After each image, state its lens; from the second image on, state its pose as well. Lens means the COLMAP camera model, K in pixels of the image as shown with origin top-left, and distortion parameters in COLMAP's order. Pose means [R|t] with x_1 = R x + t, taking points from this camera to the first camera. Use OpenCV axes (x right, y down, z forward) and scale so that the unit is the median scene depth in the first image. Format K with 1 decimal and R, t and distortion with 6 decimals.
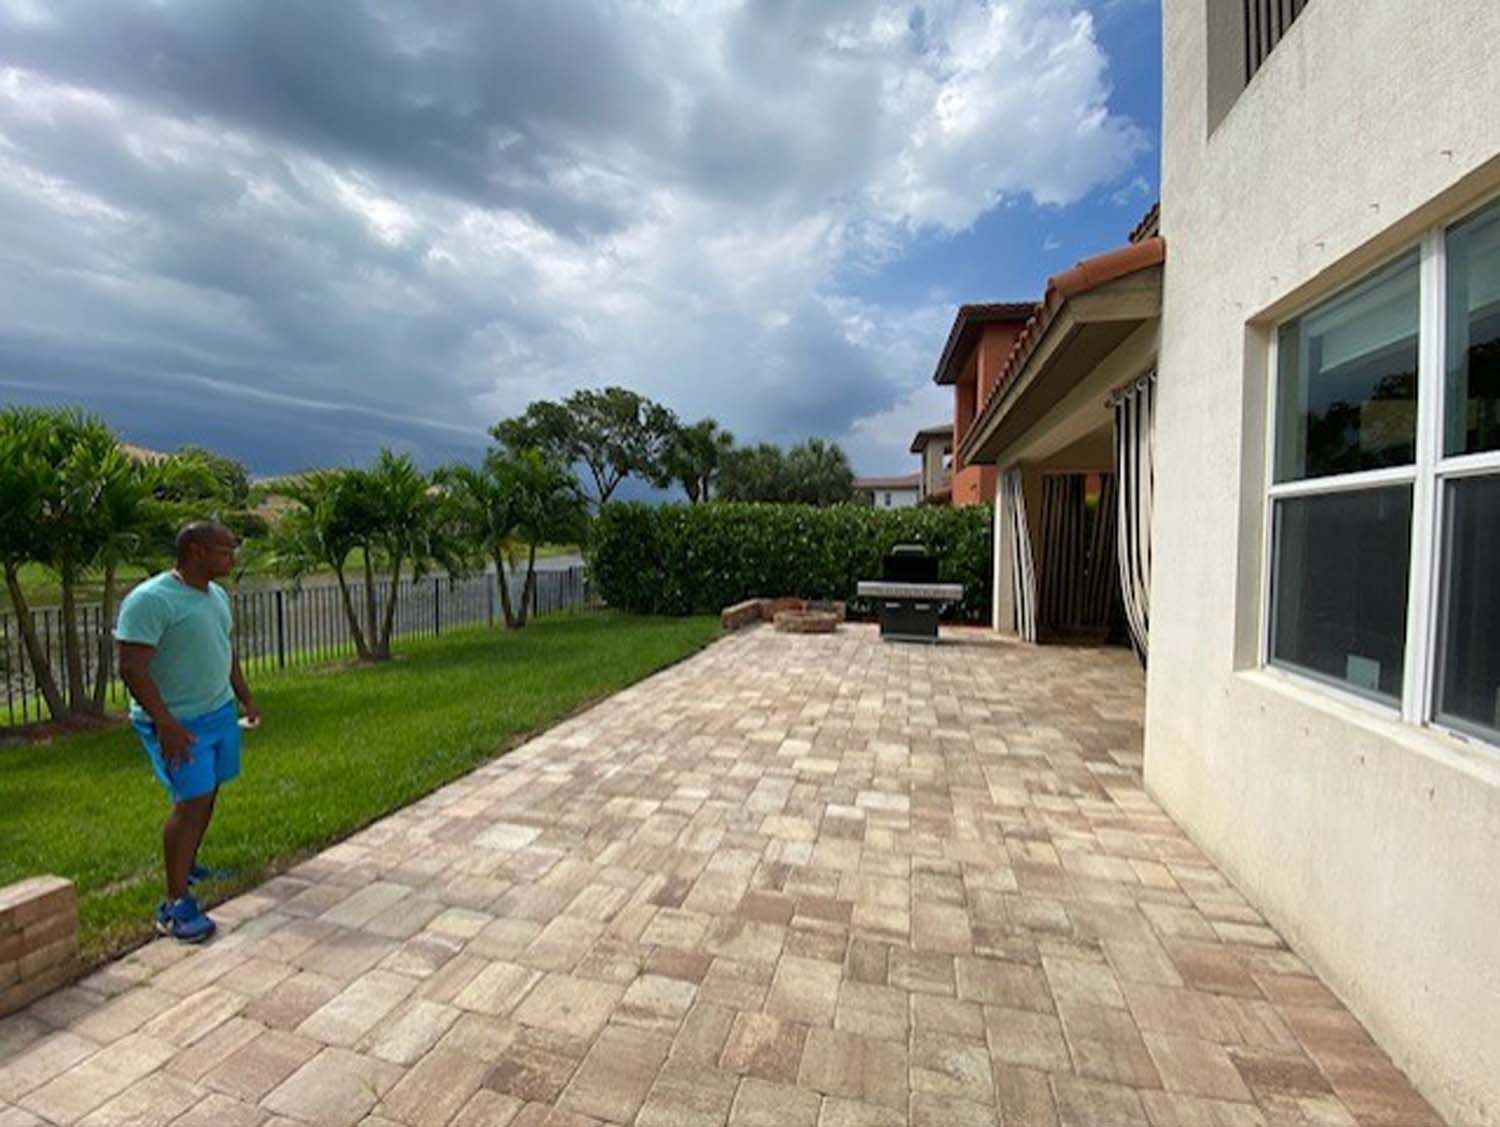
lens RADIAL K [[601.5, 0, 785.8], [0, 601.5, 566.5], [0, 0, 1]] dist [0.002001, 0.000131]
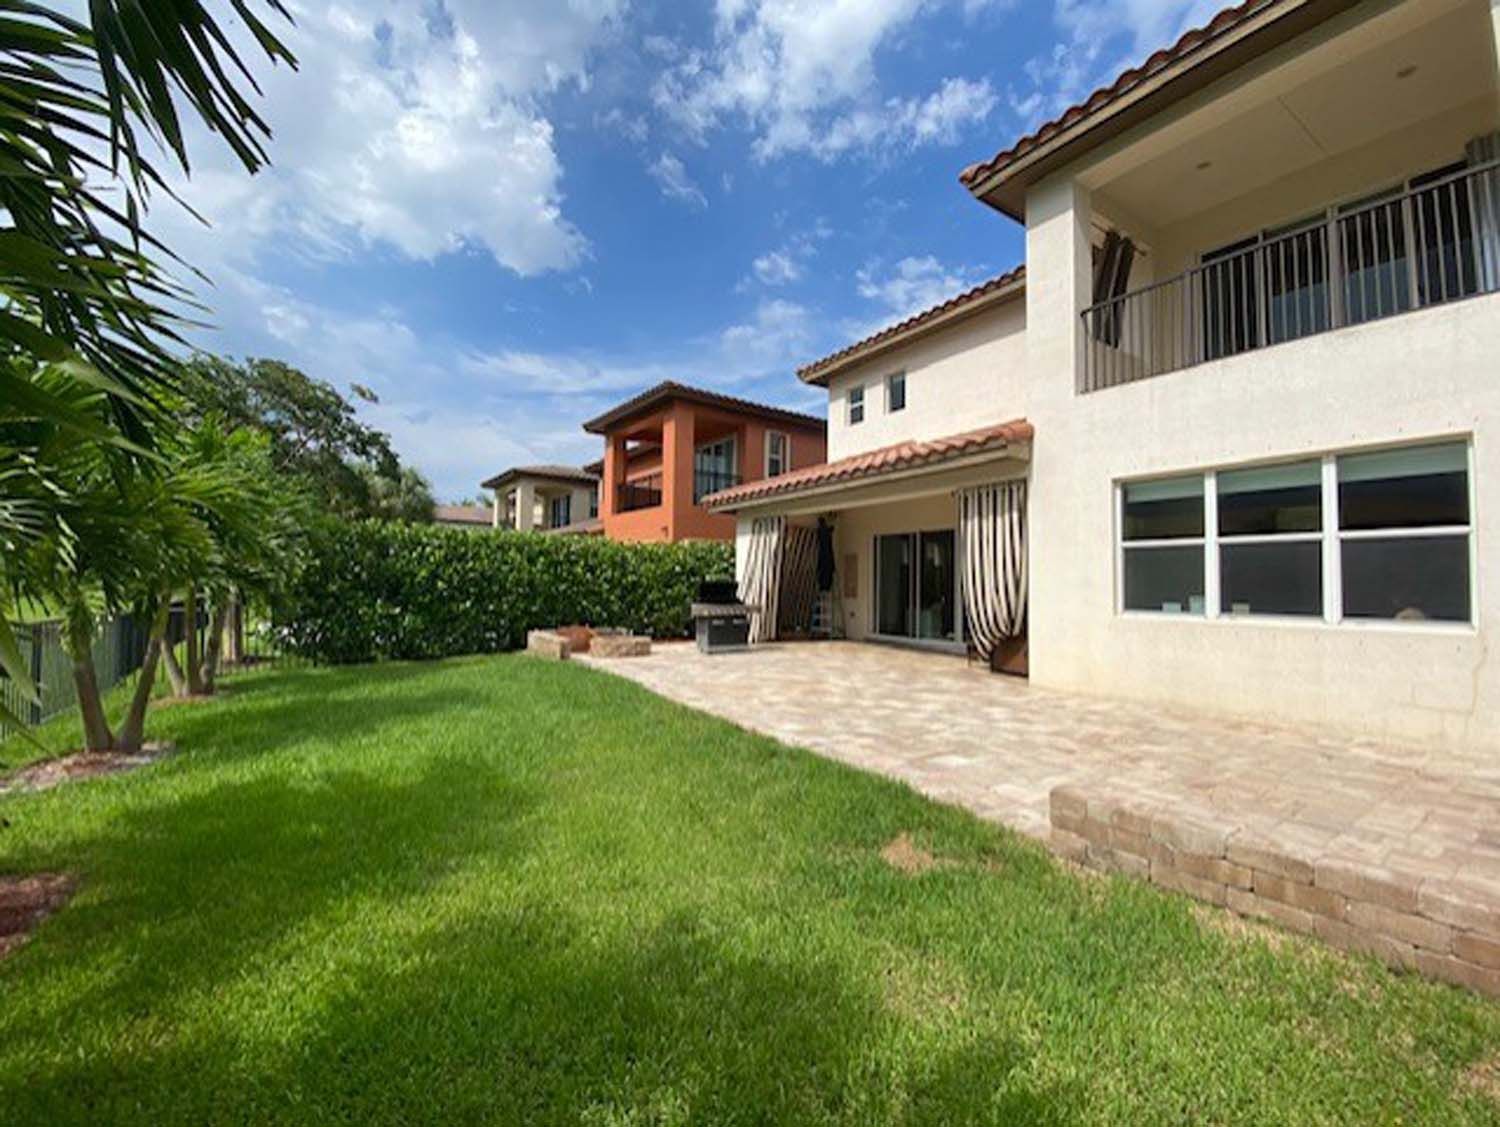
lens RADIAL K [[585.2, 0, 755.3], [0, 585.2, 562.8], [0, 0, 1]] dist [0.011309, -0.013779]
pose [[0.689757, 0.030561, 0.723396, -0.573115], [0.025795, 0.997437, -0.066734, 0.020627], [-0.723581, 0.064690, 0.687201, 0.114151]]
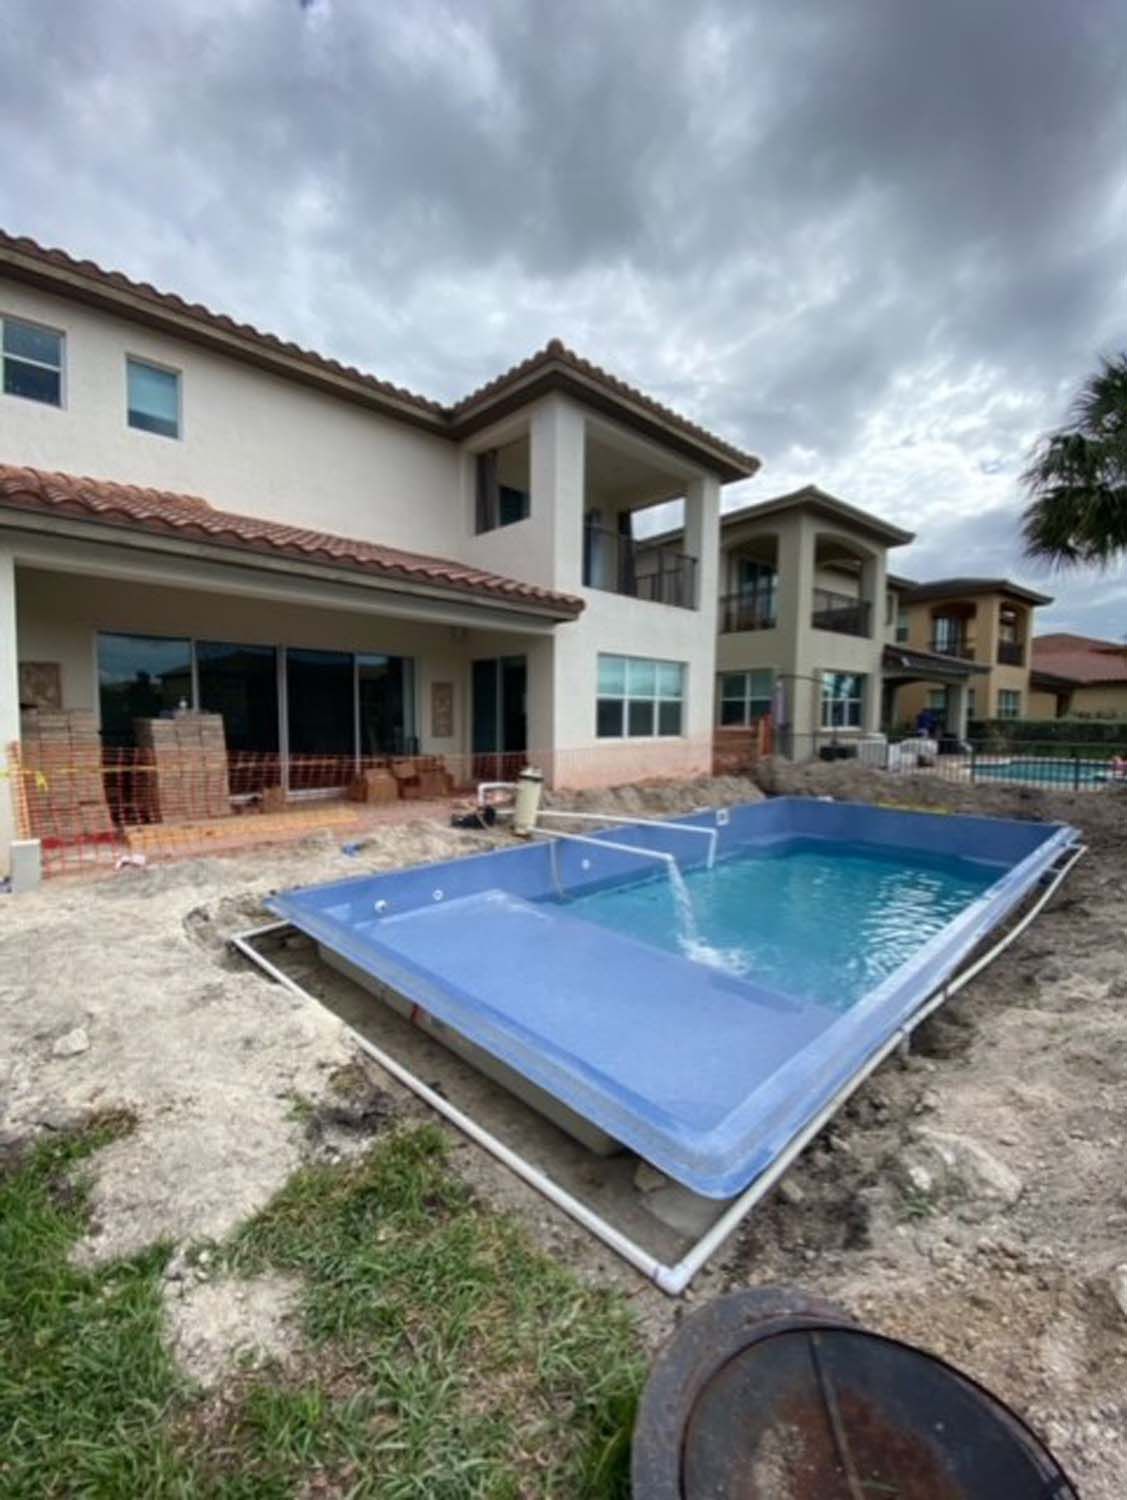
lens RADIAL K [[615.2, 0, 566.0], [0, 615.2, 753.6], [0, 0, 1]] dist [0.002242, -0.016321]
pose [[-0.832738, -0.051586, 0.551258, -0.344542], [0.011880, 0.993756, 0.110941, -0.055347], [-0.553539, 0.098934, -0.826926, 1.266243]]
